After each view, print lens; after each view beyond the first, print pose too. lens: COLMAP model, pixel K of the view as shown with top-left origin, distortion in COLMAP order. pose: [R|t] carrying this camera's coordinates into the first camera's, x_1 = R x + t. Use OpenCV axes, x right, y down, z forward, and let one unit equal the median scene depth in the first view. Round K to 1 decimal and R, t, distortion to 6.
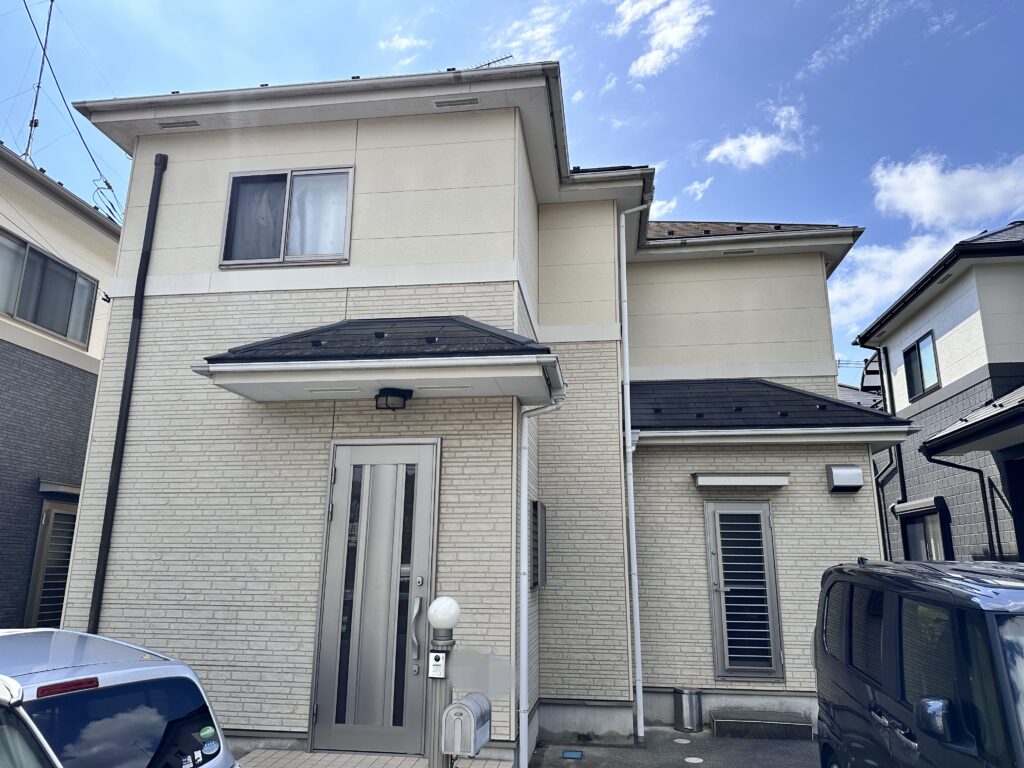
lens RADIAL K [[715.5, 0, 504.8], [0, 715.5, 378.6], [0, 0, 1]] dist [0.009985, -0.030587]
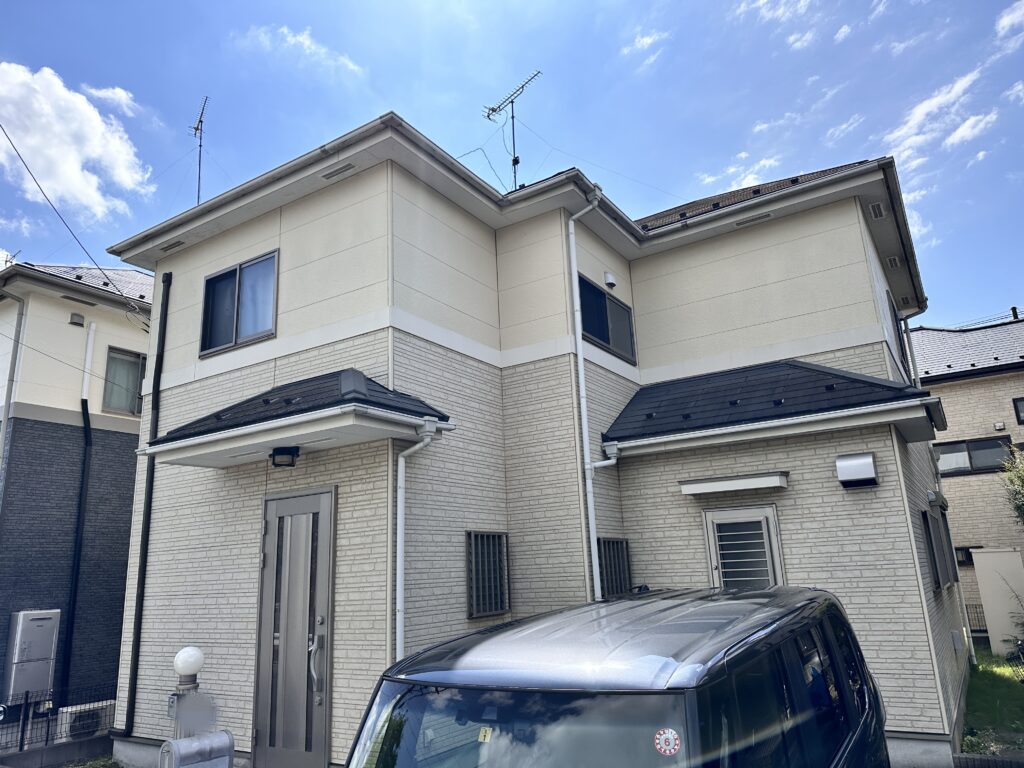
lens RADIAL K [[715.5, 0, 522.7], [0, 715.5, 374.4], [0, 0, 1]] dist [0.009985, -0.030587]
pose [[0.905776, -0.157367, -0.393452, 0.524142], [0.154999, 0.987183, -0.038013, 0.001505], [0.394391, -0.026553, 0.918559, 0.100949]]
